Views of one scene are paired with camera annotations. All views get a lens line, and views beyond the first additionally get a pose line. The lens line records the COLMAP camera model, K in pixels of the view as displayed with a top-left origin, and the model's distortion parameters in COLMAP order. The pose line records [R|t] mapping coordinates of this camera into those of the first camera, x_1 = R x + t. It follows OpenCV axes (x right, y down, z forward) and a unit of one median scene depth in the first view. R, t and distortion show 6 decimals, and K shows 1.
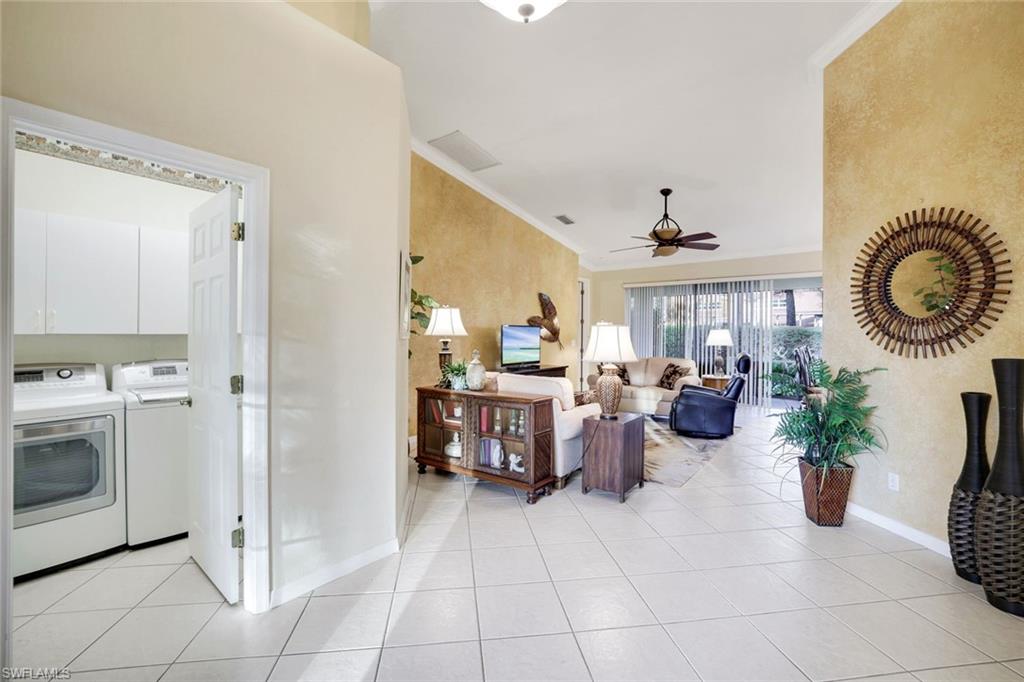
lens RADIAL K [[444.8, 0, 510.4], [0, 444.8, 331.7], [0, 0, 1]] dist [-0.048102, 0.014619]
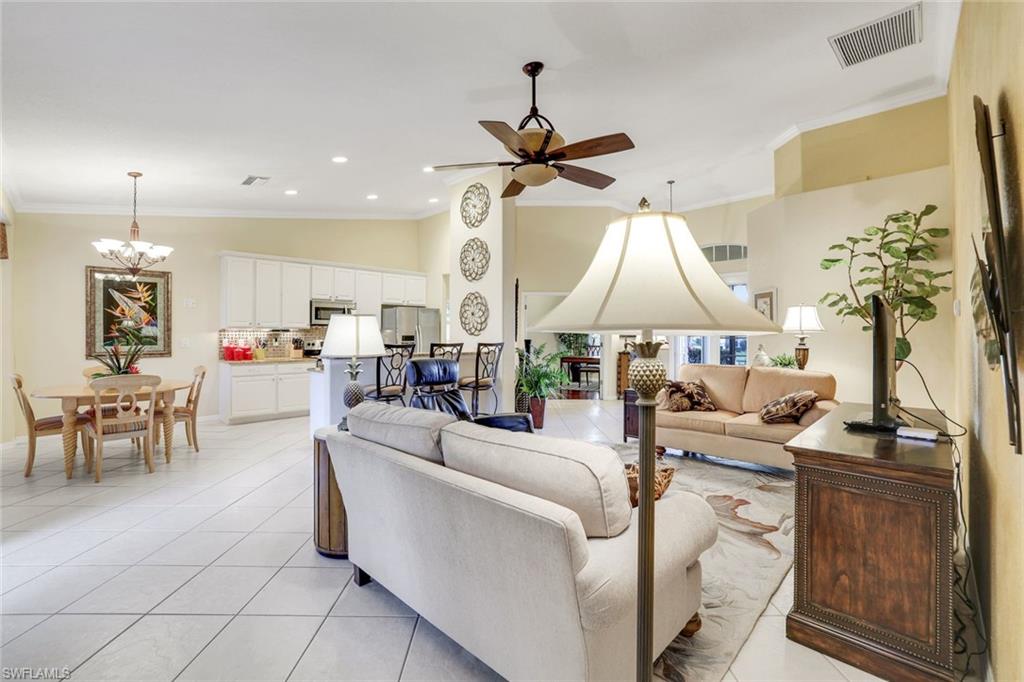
lens RADIAL K [[444.8, 0, 510.4], [0, 444.8, 331.7], [0, 0, 1]] dist [-0.048102, 0.014619]
pose [[-0.992848, -0.000412, 0.119386, 0.448070], [-0.002236, 0.999883, -0.015151, 0.026342], [-0.119366, -0.015310, -0.992732, 2.182869]]
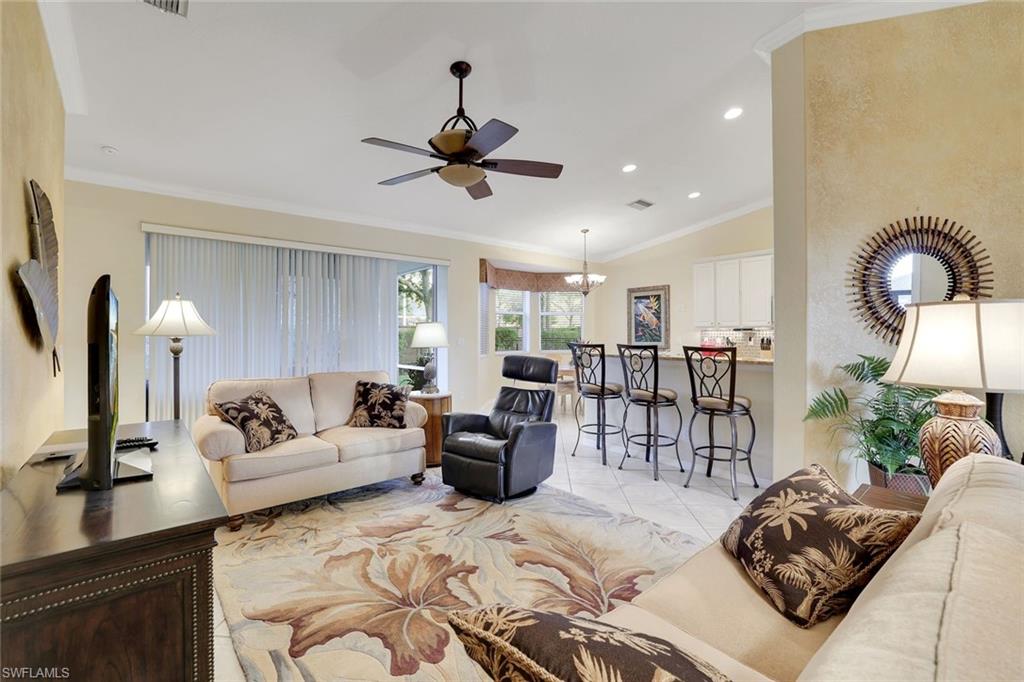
lens RADIAL K [[444.6, 0, 501.1], [0, 444.6, 337.6], [0, 0, 1]] dist [-0.060793, 0.023006]
pose [[0.223506, -0.011178, 0.974638, -0.240201], [-0.005747, 0.999902, 0.012785, 0.013521], [-0.974686, -0.008459, 0.223420, 1.168472]]
